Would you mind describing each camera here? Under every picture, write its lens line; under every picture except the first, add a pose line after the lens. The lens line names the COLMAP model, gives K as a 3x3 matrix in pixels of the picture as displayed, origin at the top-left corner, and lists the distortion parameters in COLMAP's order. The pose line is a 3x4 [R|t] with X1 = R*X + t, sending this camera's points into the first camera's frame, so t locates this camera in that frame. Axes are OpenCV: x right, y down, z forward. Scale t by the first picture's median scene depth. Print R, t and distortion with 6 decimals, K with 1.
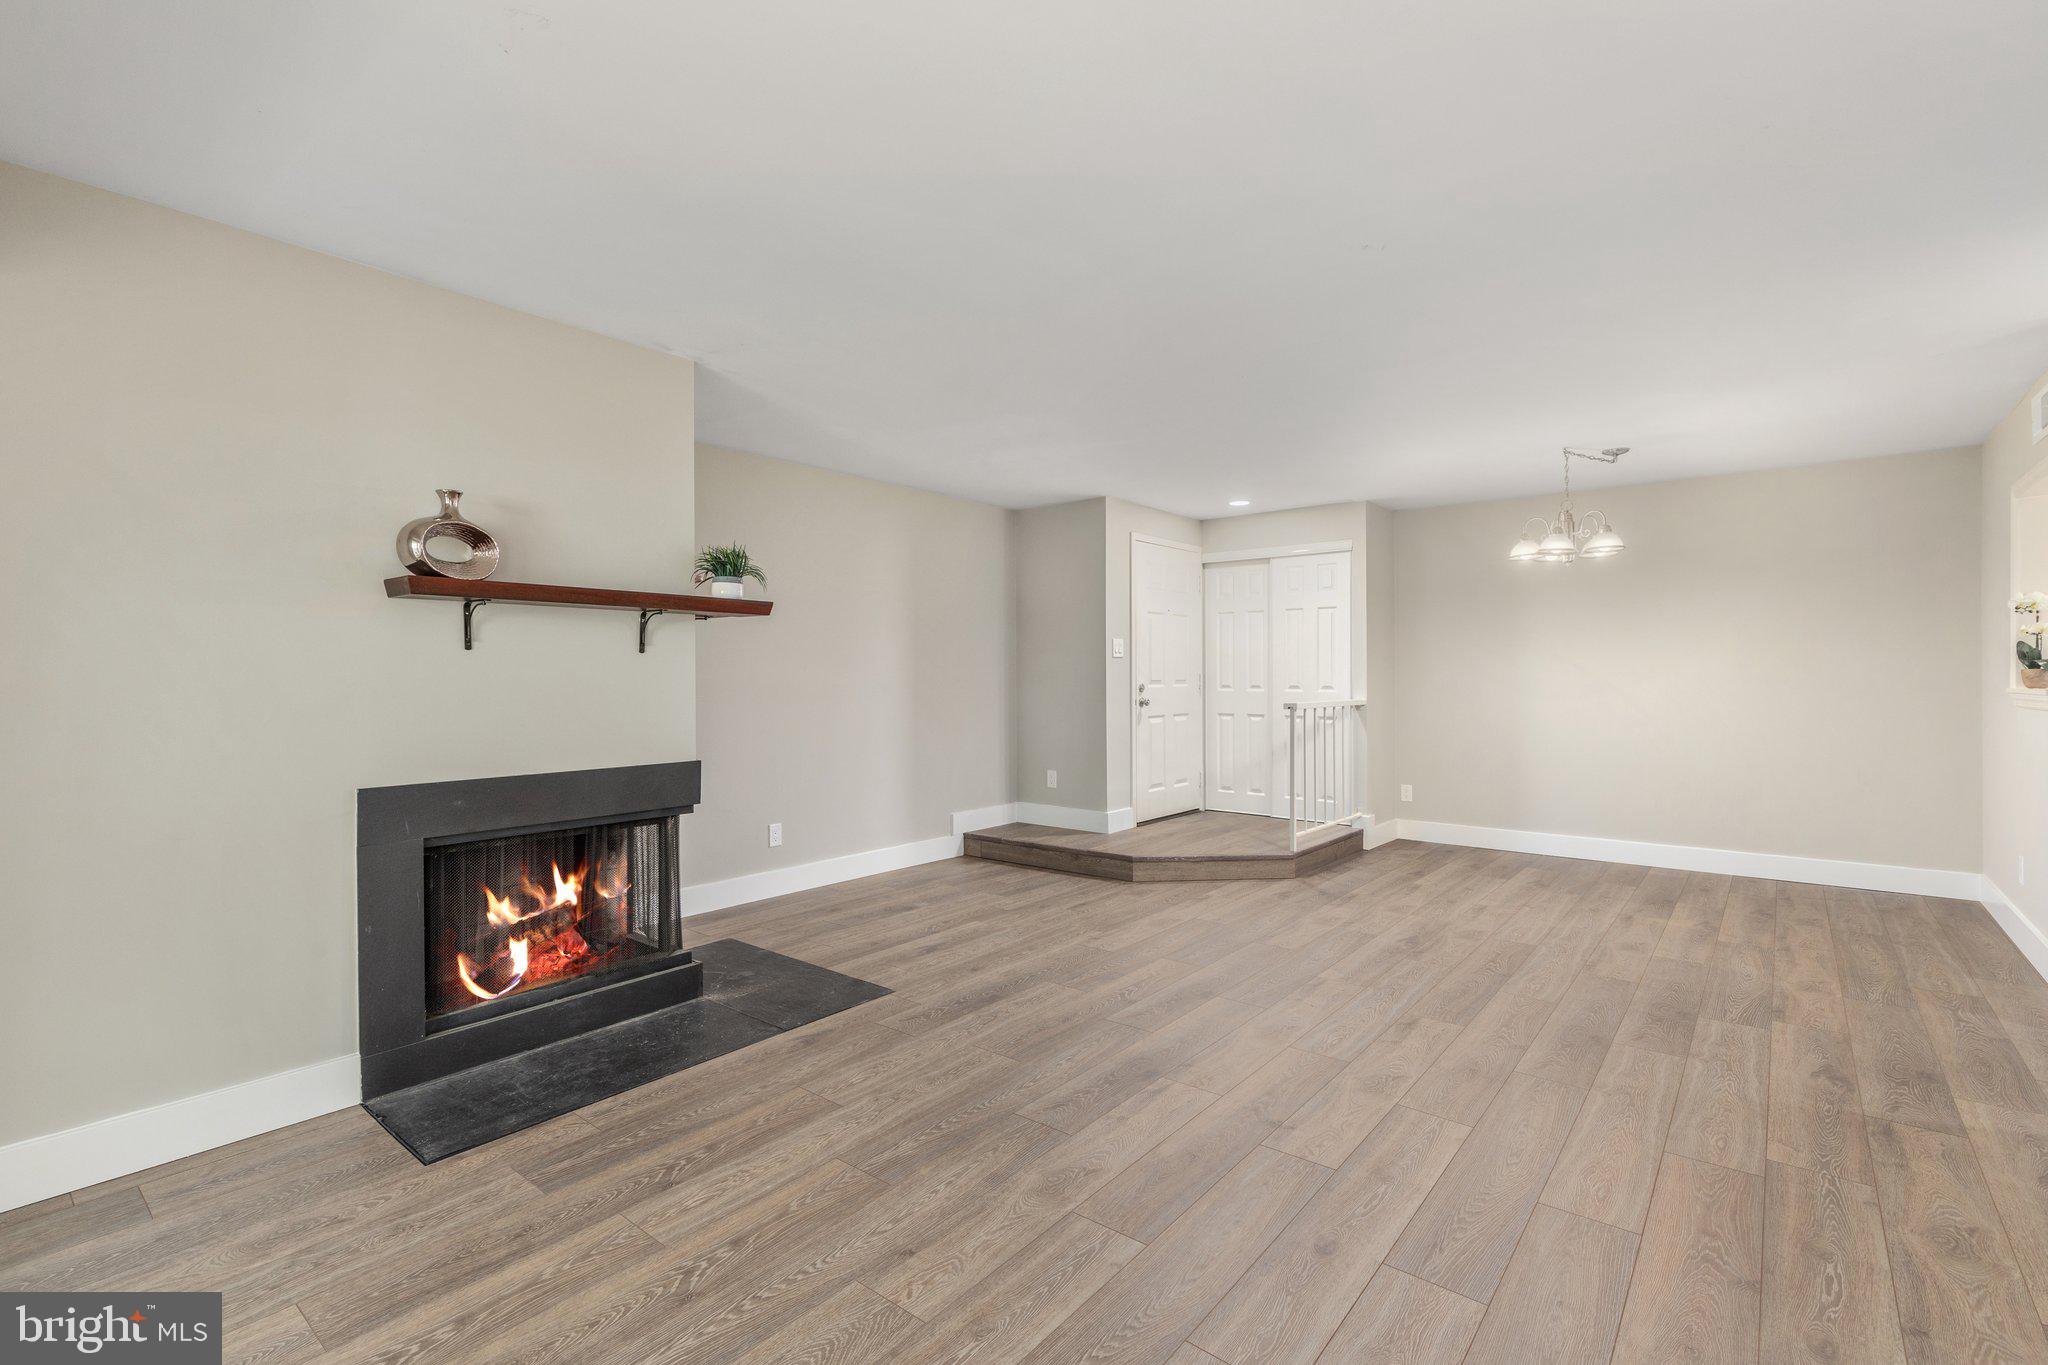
lens RADIAL K [[921.8, 0, 1031.3], [0, 921.8, 665.9], [0, 0, 1]] dist [0.001683, 0.001023]
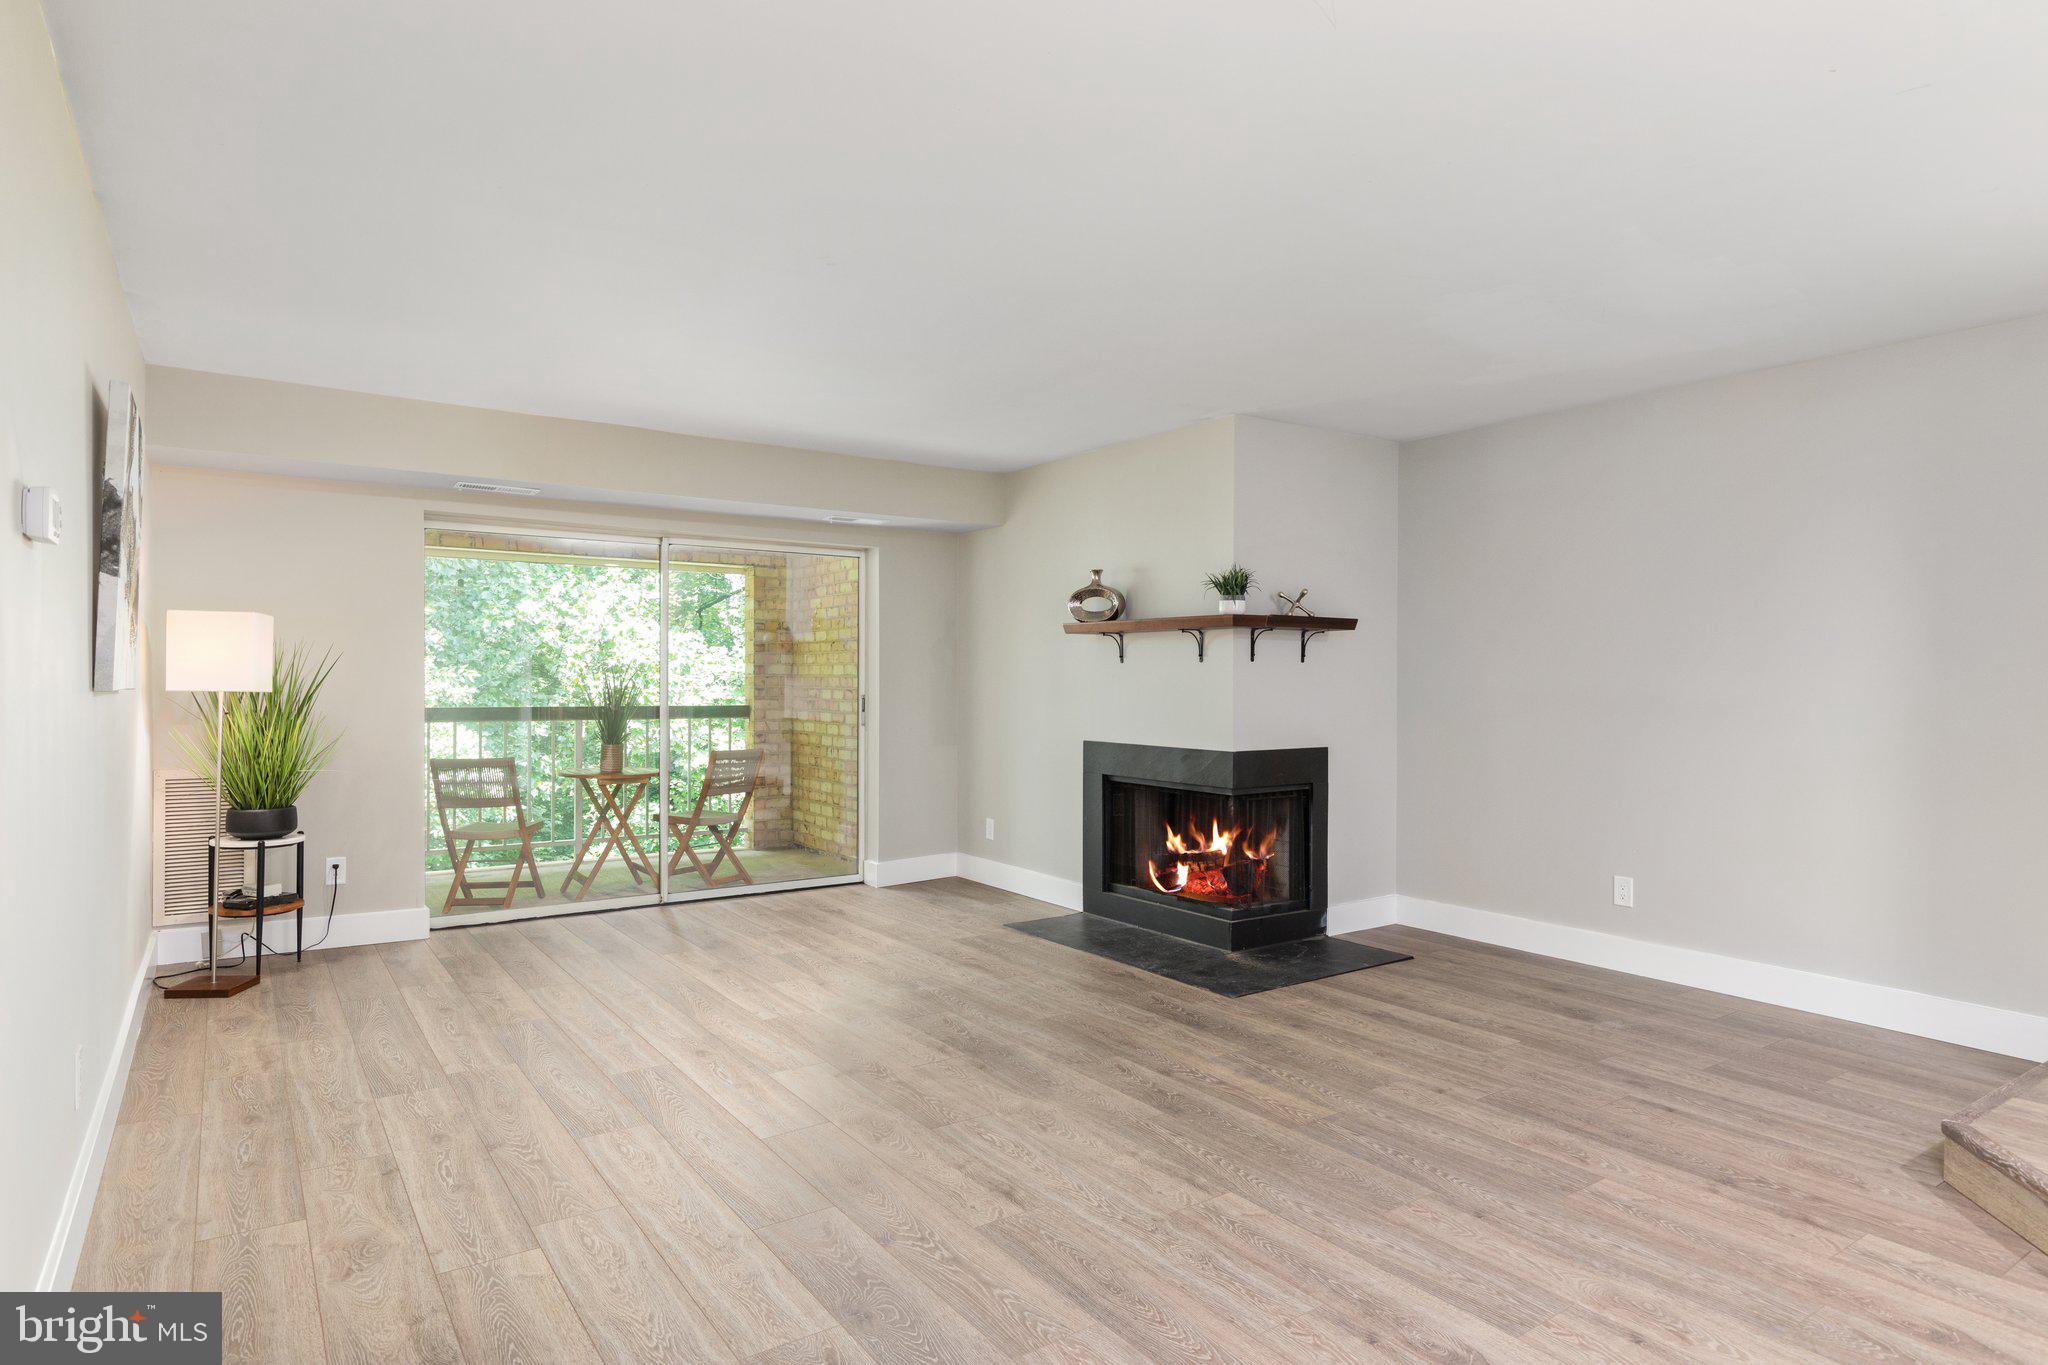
lens RADIAL K [[1158.1, 0, 1036.3], [0, 1158.1, 699.1], [0, 0, 1]] dist [0.006171, 0.000117]
pose [[-0.271407, 0.020274, -0.962251, 1.177543], [0.005639, 0.999794, 0.019475, 0.003085], [0.962448, -0.000140, -0.271466, 1.203754]]
